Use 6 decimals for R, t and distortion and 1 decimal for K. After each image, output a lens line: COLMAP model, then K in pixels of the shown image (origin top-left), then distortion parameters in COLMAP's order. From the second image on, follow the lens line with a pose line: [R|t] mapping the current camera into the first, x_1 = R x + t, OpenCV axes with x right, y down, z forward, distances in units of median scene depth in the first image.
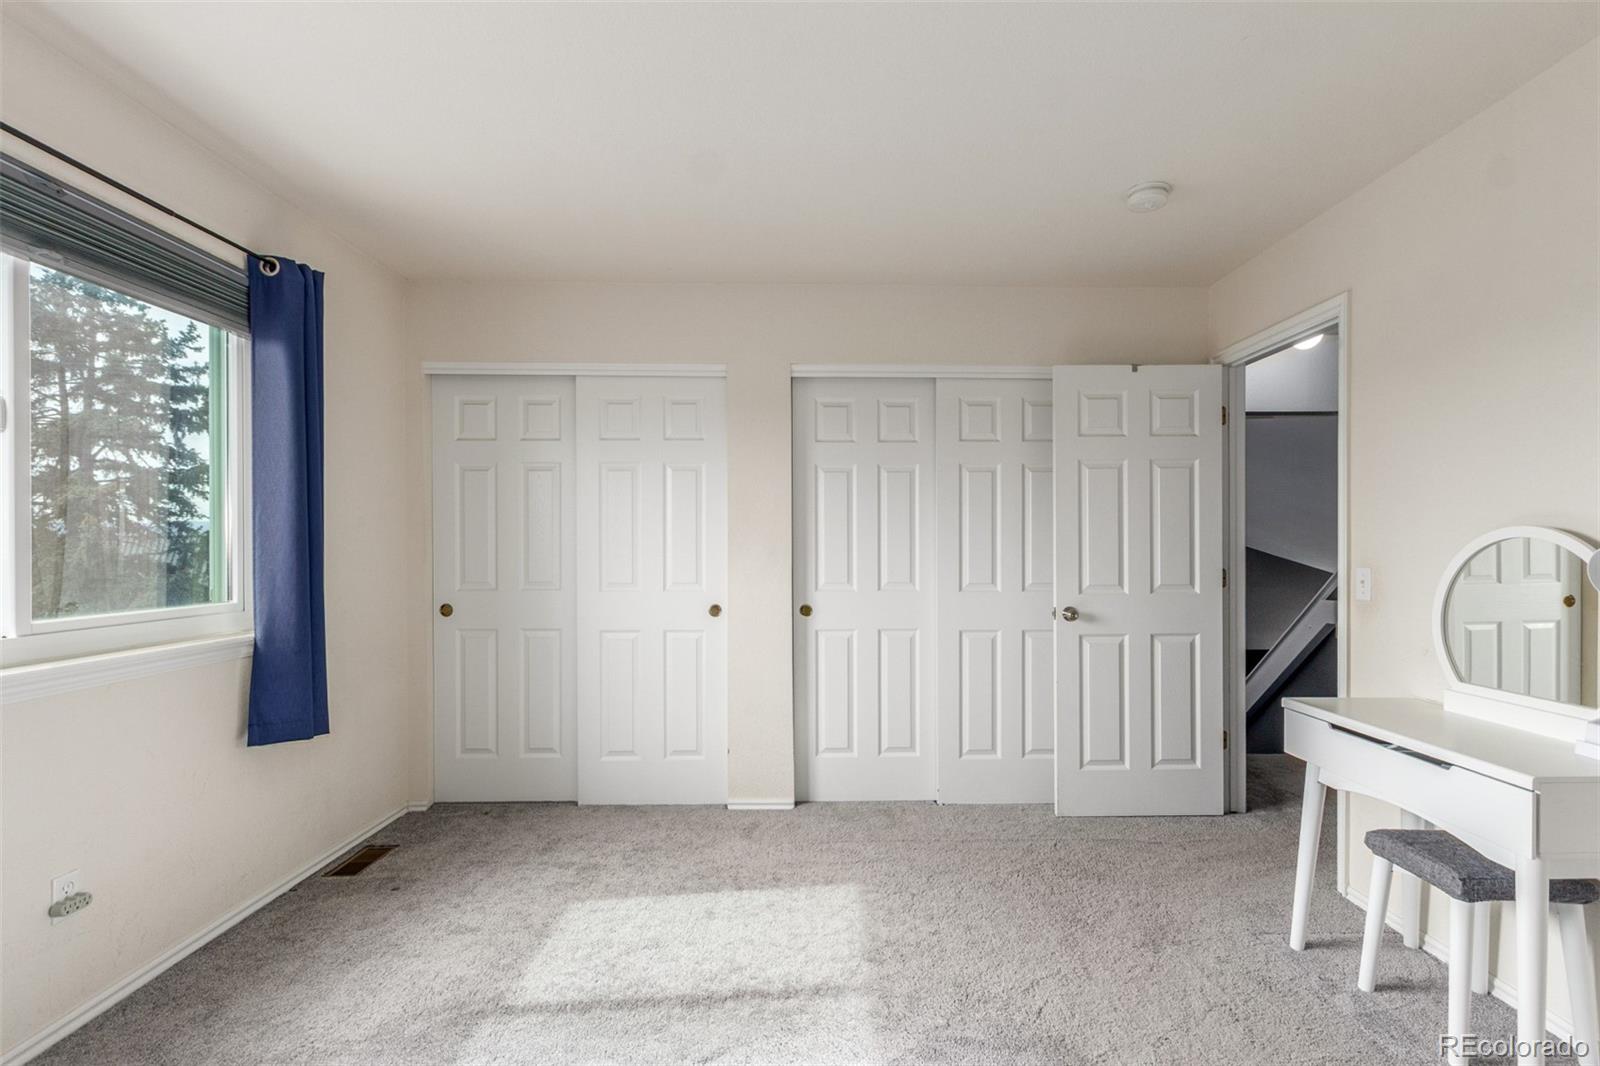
lens RADIAL K [[741.7, 0, 810.0], [0, 741.7, 539.4], [0, 0, 1]] dist [0.000312, 0.000021]
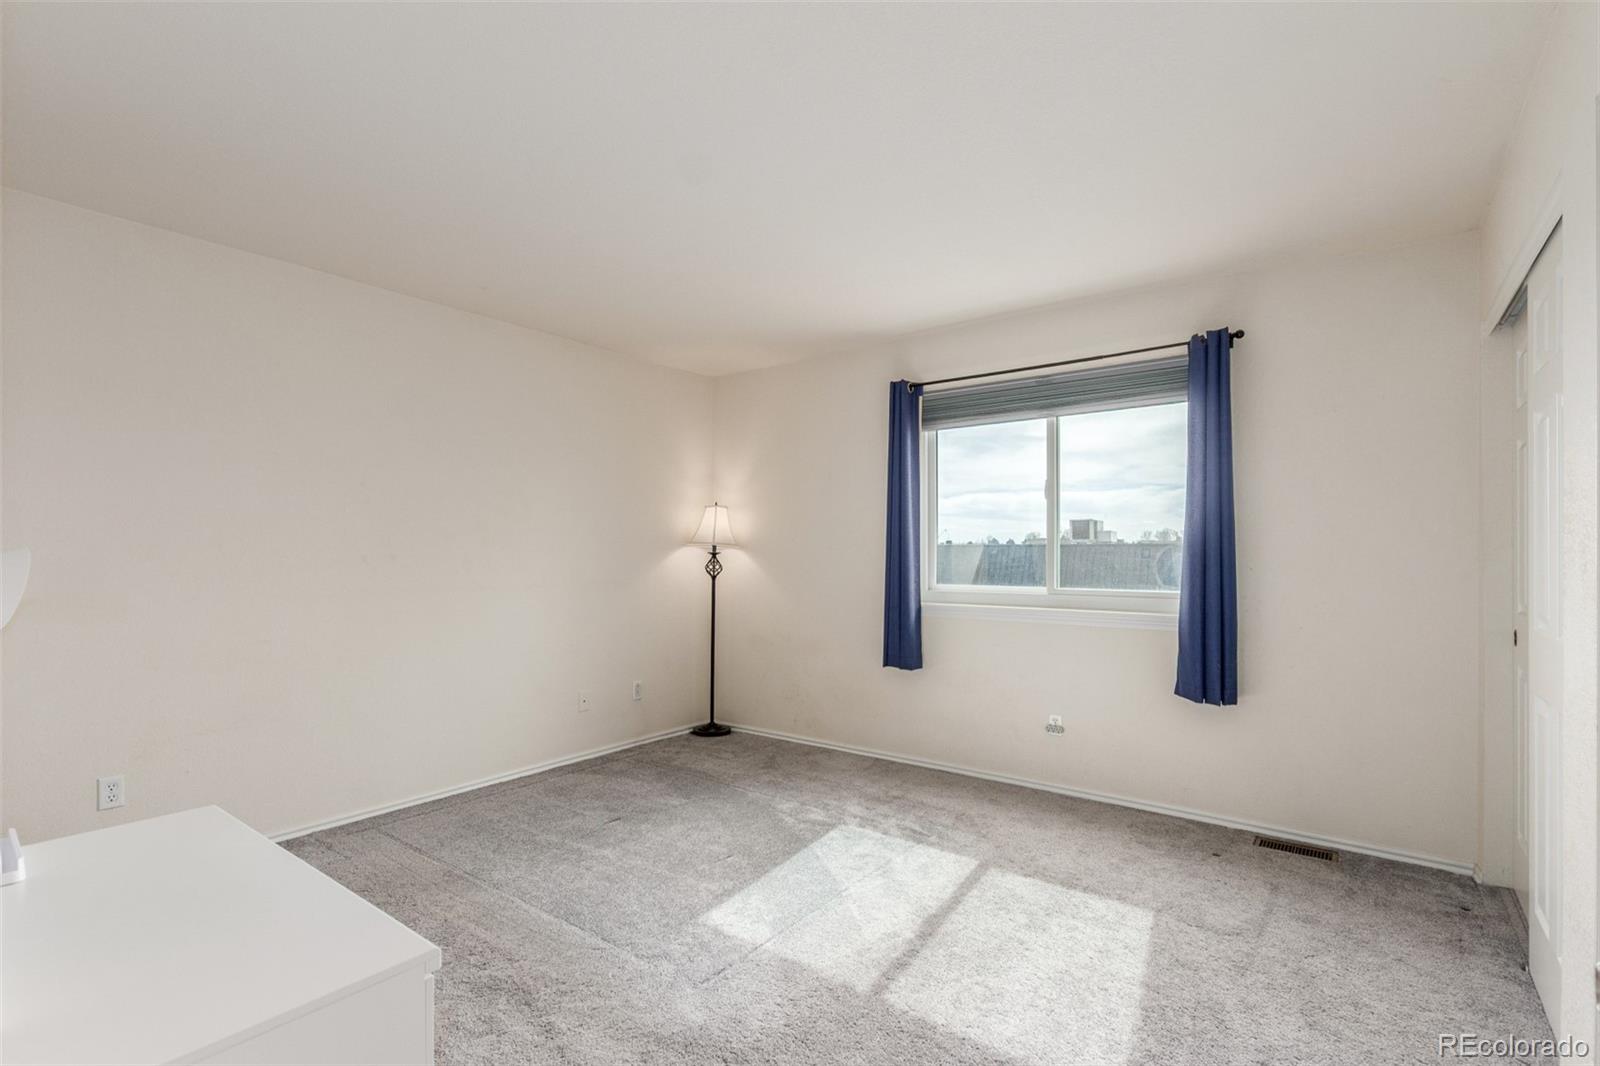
lens RADIAL K [[741.7, 0, 803.1], [0, 741.7, 540.4], [0, 0, 1]] dist [0.000312, 0.000021]
pose [[-0.593884, -0.004888, -0.804536, 0.751251], [0.005186, 0.999938, -0.009903, -0.004365], [0.804534, -0.010053, -0.593821, 1.192125]]
